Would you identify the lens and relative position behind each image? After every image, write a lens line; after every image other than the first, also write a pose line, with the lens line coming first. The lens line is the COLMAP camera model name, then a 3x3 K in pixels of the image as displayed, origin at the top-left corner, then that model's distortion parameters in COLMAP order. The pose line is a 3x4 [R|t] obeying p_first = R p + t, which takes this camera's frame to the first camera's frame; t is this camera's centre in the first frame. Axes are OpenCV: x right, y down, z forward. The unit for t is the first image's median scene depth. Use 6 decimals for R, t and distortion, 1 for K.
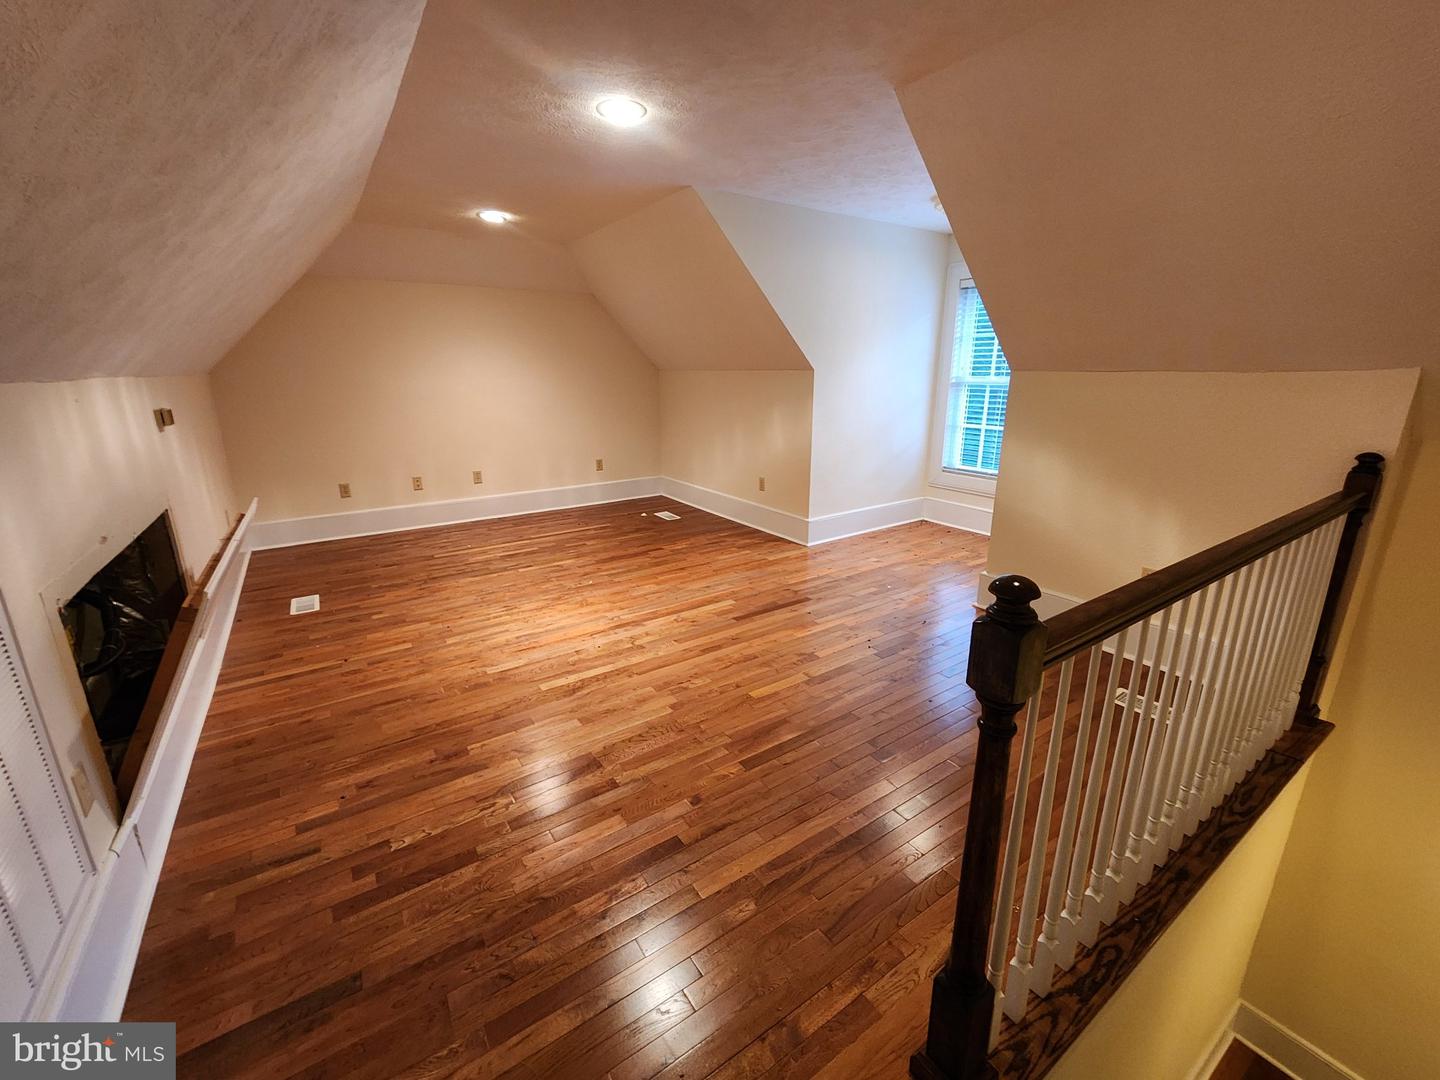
lens RADIAL K [[595.0, 0, 721.1], [0, 595.0, 534.1], [0, 0, 1]] dist [-0.000984, 0.000624]
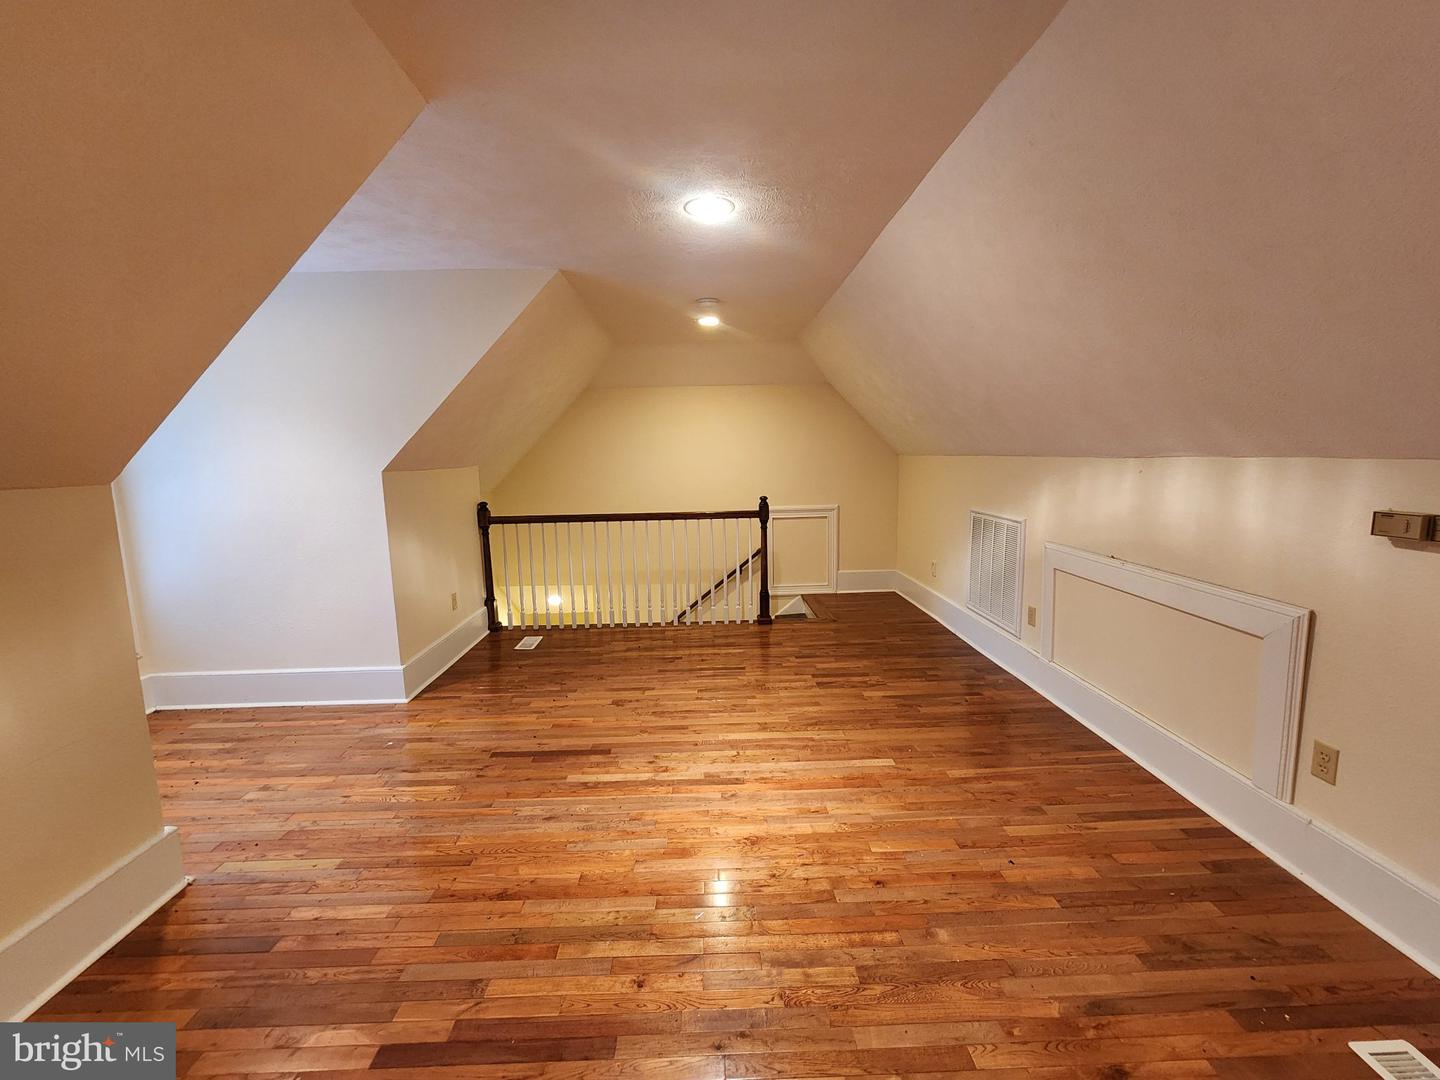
lens RADIAL K [[595.0, 0, 717.8], [0, 595.0, 535.5], [0, 0, 1]] dist [-0.000984, 0.000624]
pose [[-0.840639, -0.046807, 0.539570, -0.506449], [0.171692, 0.921842, 0.347460, -0.376734], [-0.513661, 0.384728, -0.766900, 1.342860]]
